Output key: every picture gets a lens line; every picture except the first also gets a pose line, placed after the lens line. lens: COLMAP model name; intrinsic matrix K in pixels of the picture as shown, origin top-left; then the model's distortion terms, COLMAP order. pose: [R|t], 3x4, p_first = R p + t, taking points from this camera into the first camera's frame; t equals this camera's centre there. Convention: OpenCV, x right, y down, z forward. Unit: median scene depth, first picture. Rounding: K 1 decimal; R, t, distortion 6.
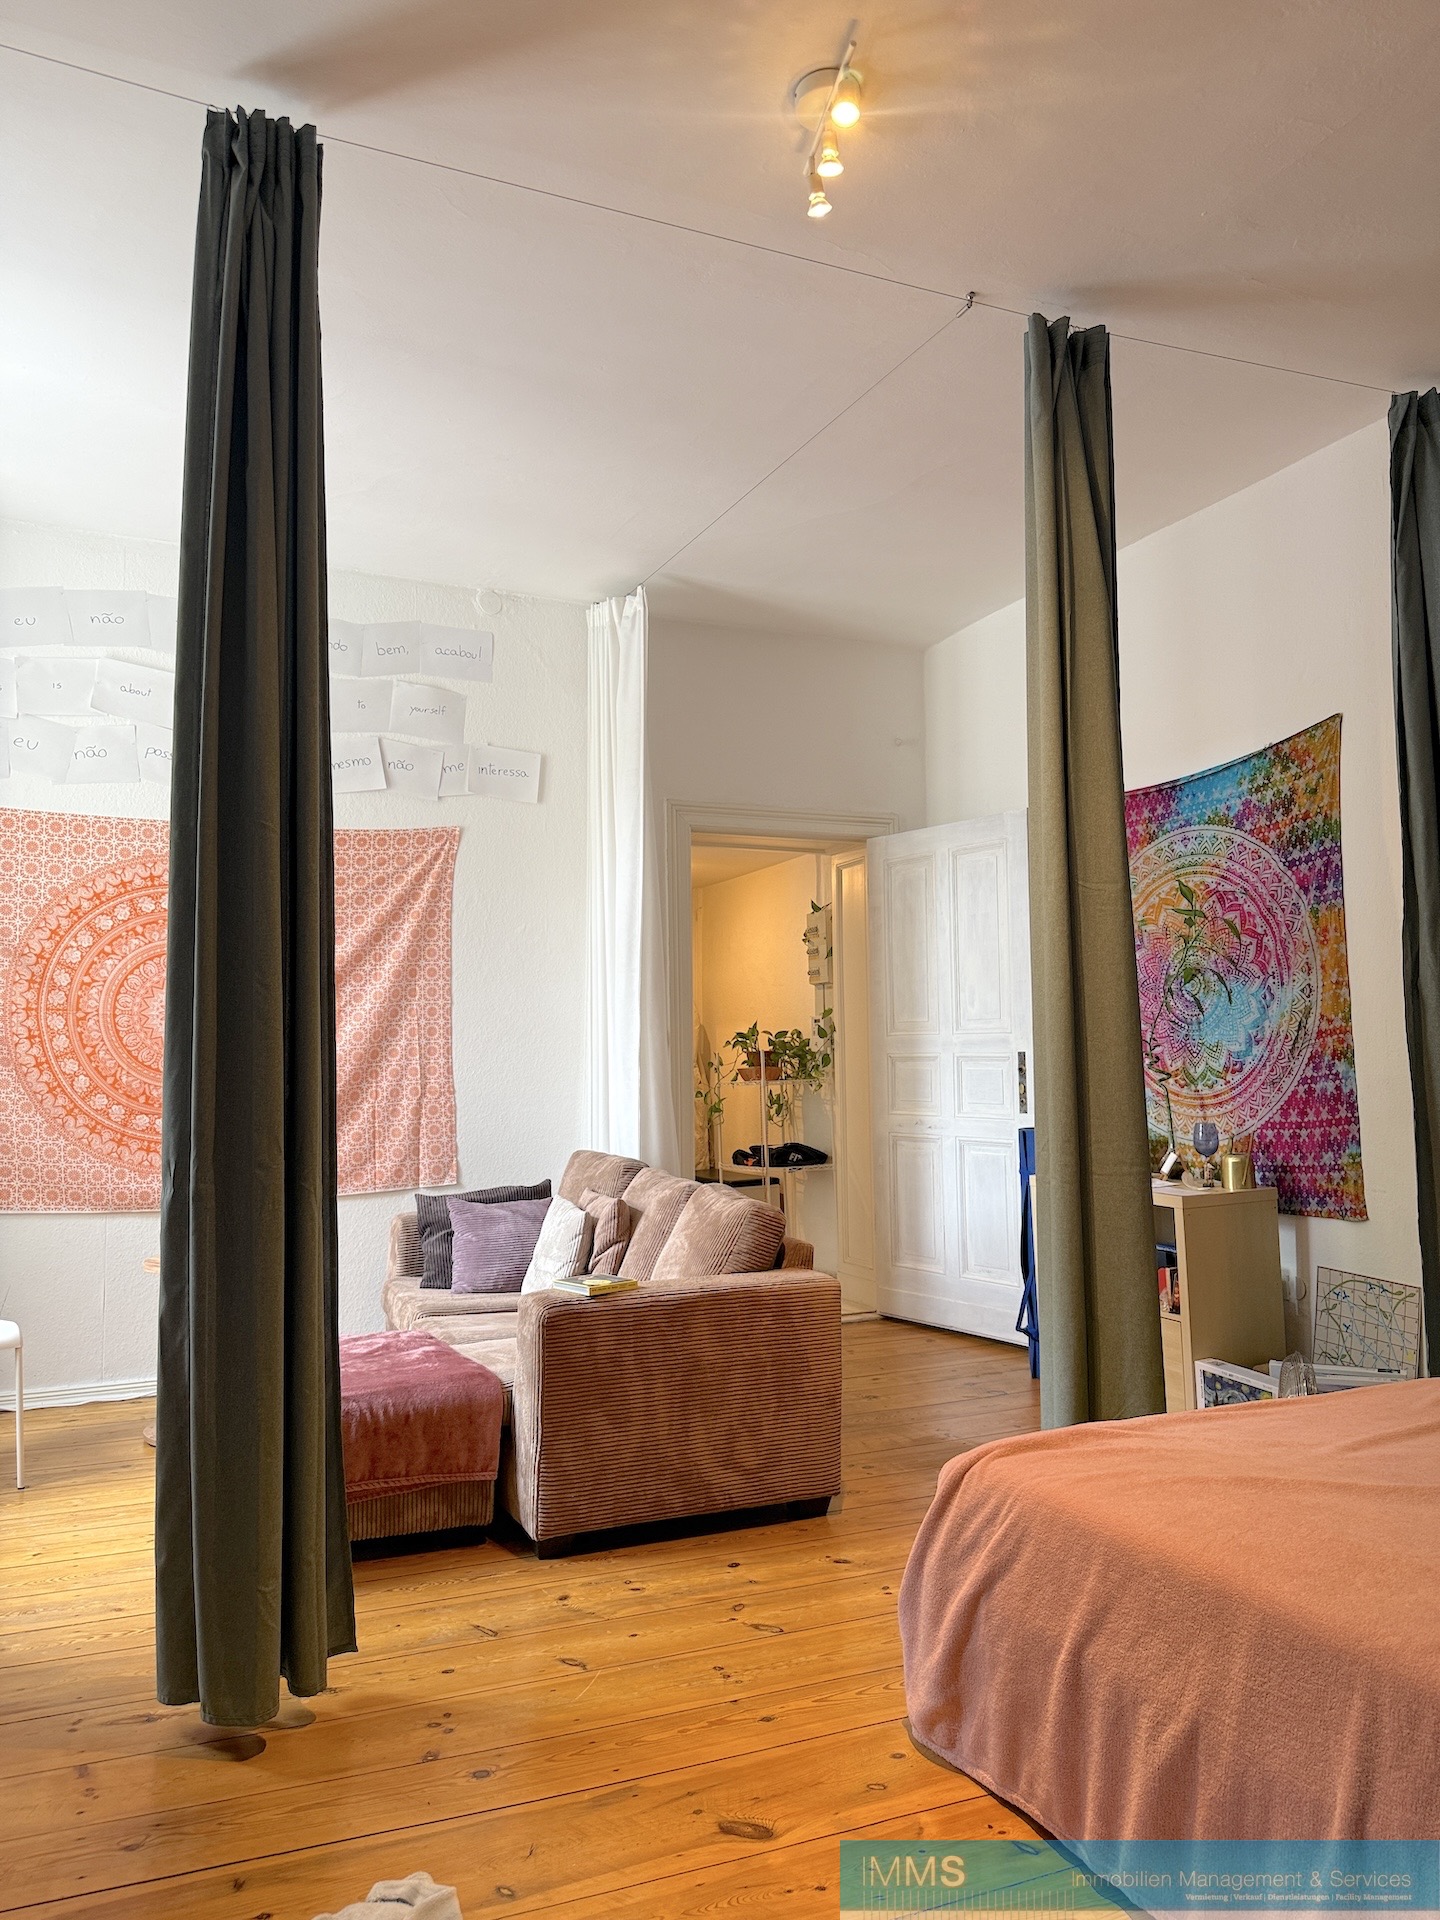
lens RADIAL K [[1336.1, 0, 725.0], [0, 1336.1, 958.2], [0, 0, 1]] dist [0.079173, -0.104126]
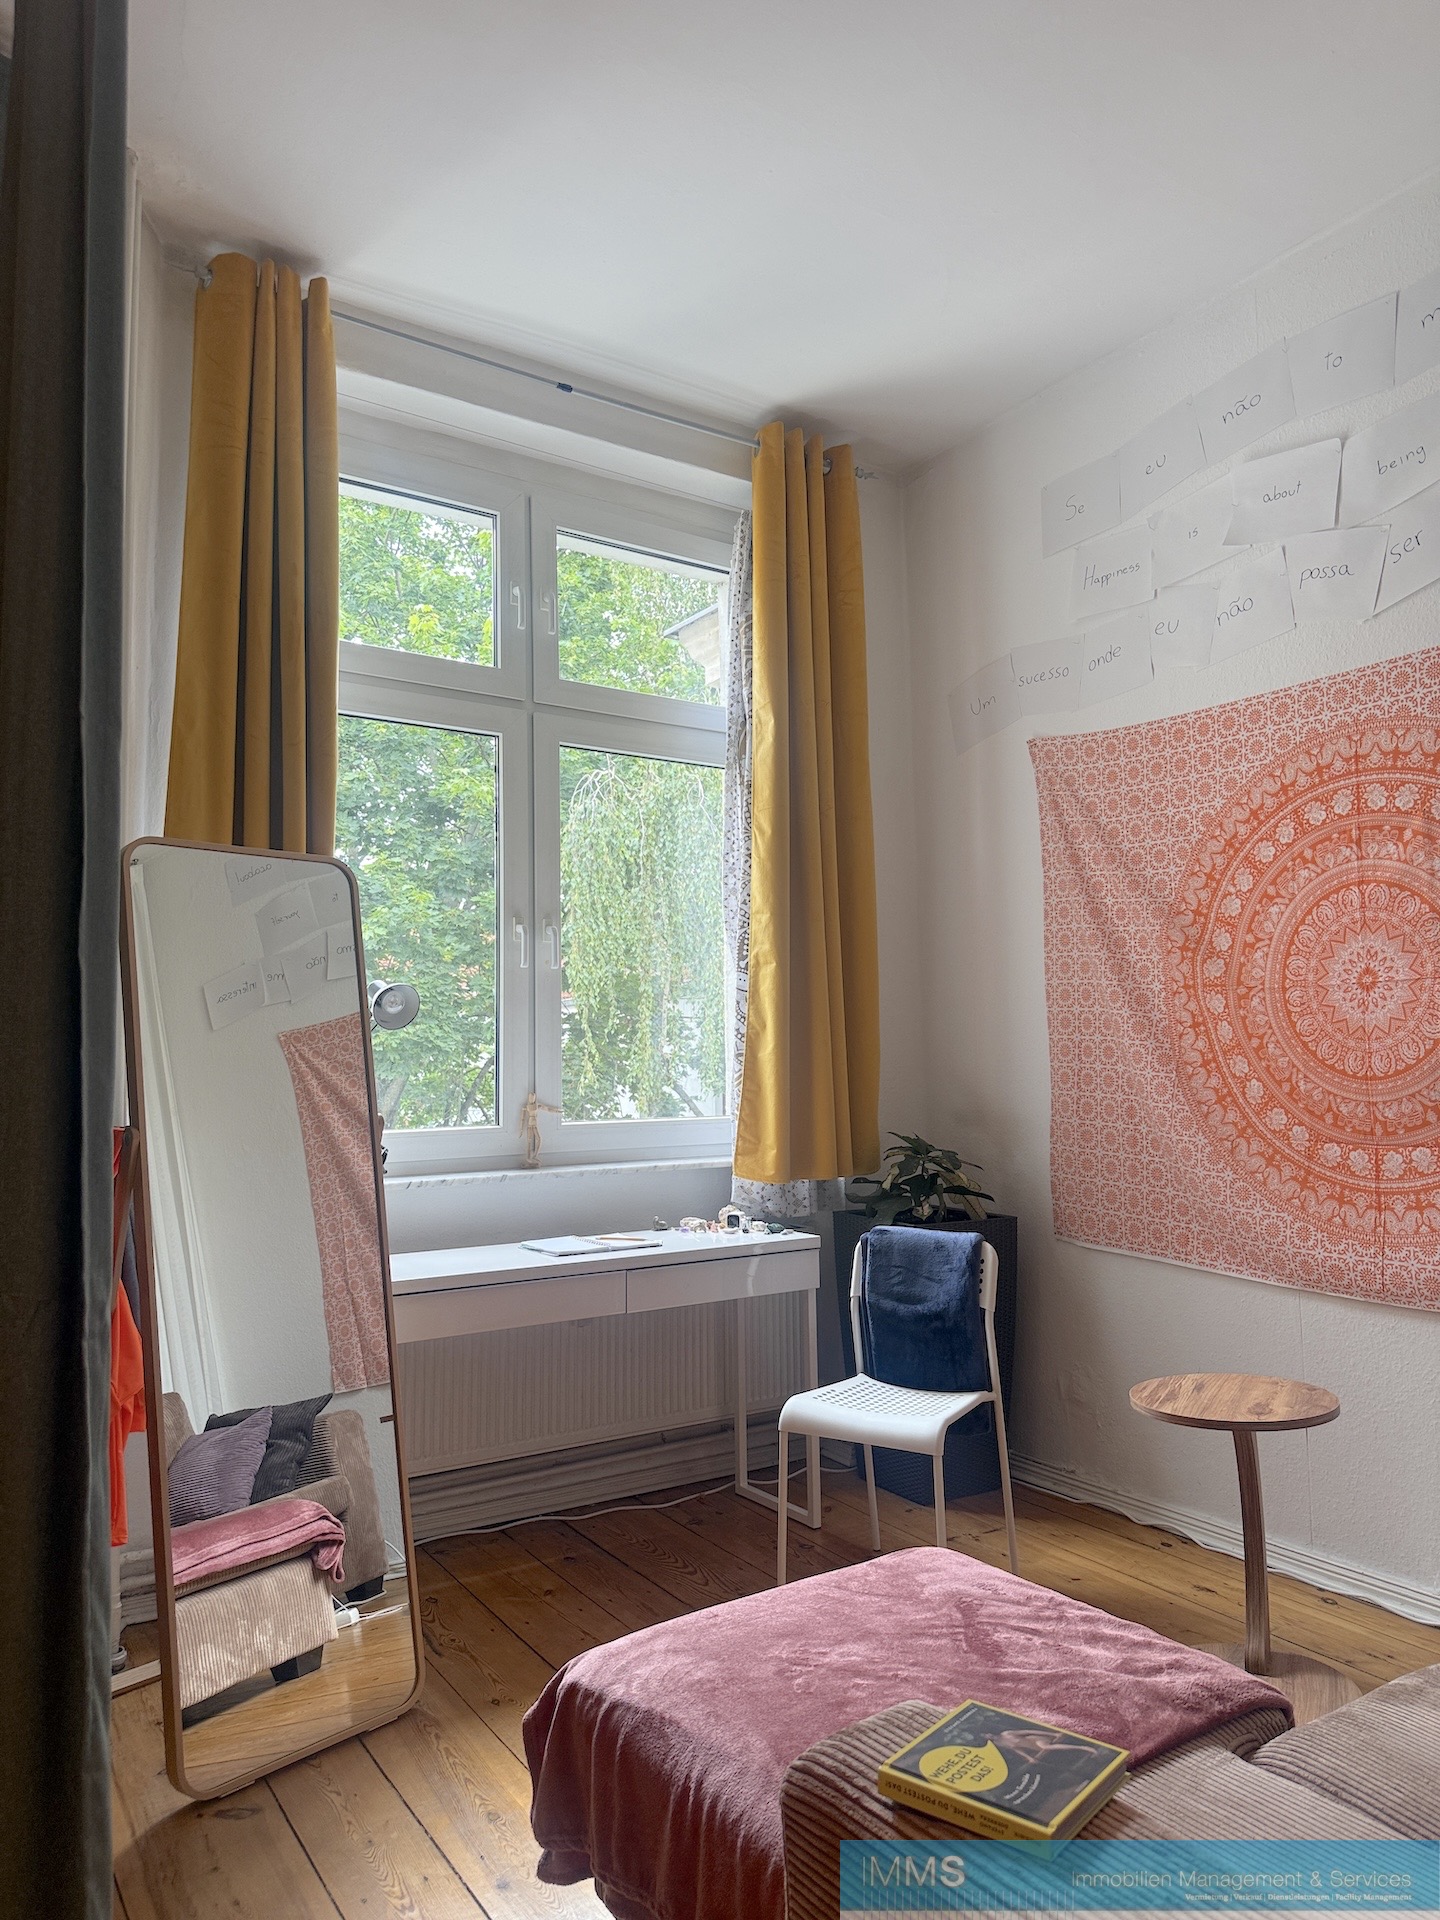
lens RADIAL K [[1336.1, 0, 716.9], [0, 1336.1, 957.8], [0, 0, 1]] dist [0.079173, -0.104126]
pose [[0.120334, -0.070338, -0.990239, 0.146864], [0.087955, 0.994320, -0.059939, 0.036942], [0.988830, -0.079883, 0.125837, 0.562825]]
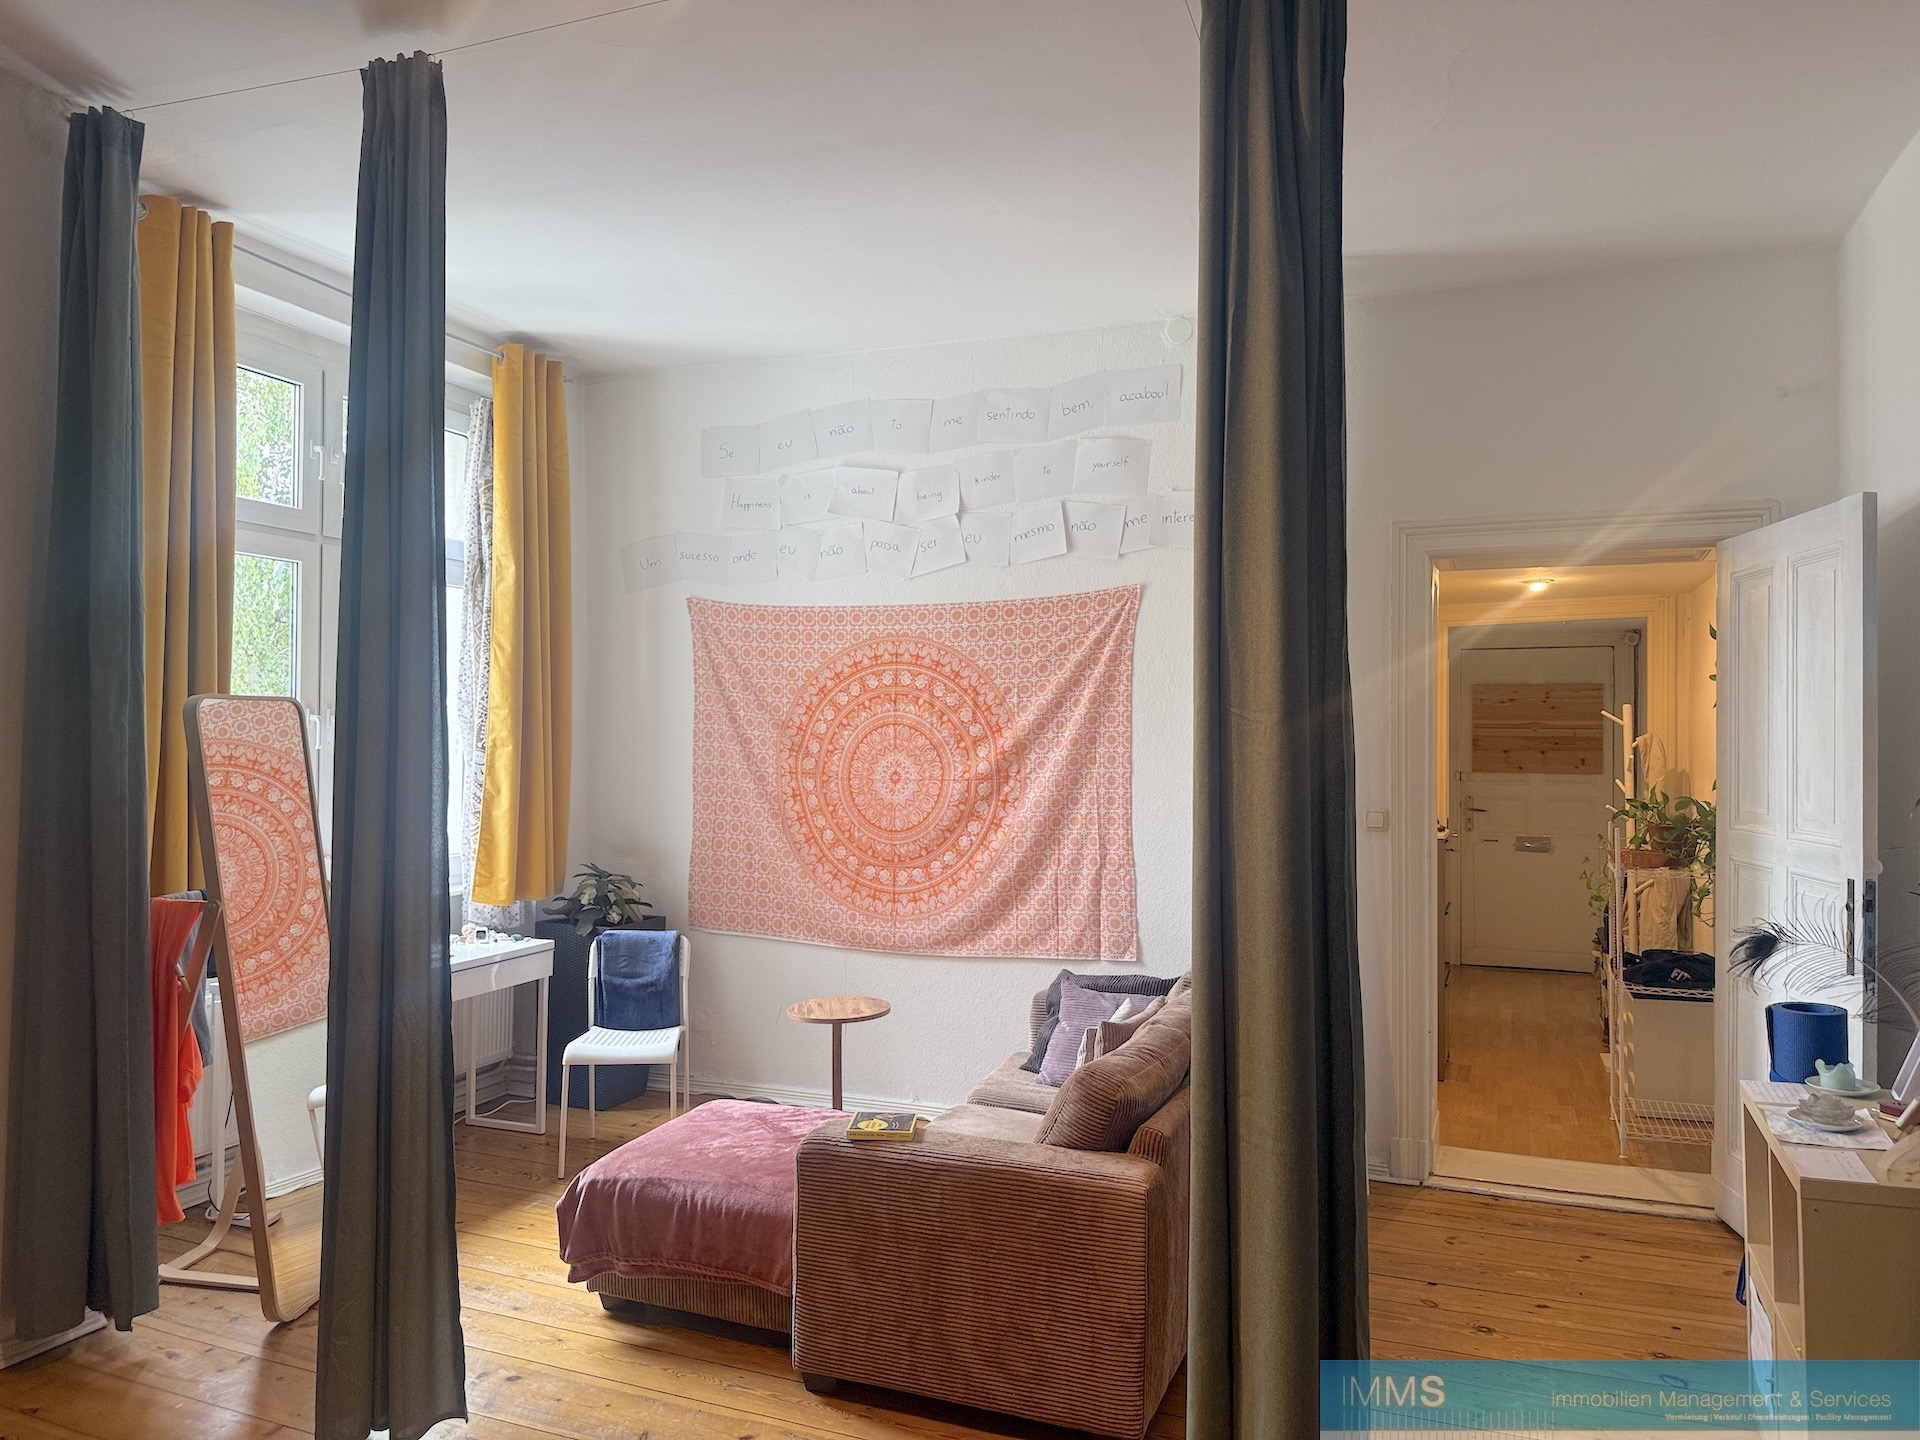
lens RADIAL K [[1336.1, 0, 978.4], [0, 1336.1, 713.7], [0, 0, 1]] dist [0.079173, -0.104126]
pose [[0.691294, 0.005679, -0.722551, 0.391527], [0.039372, 0.998188, 0.045514, -0.052984], [0.721500, -0.059912, 0.689817, 0.258016]]
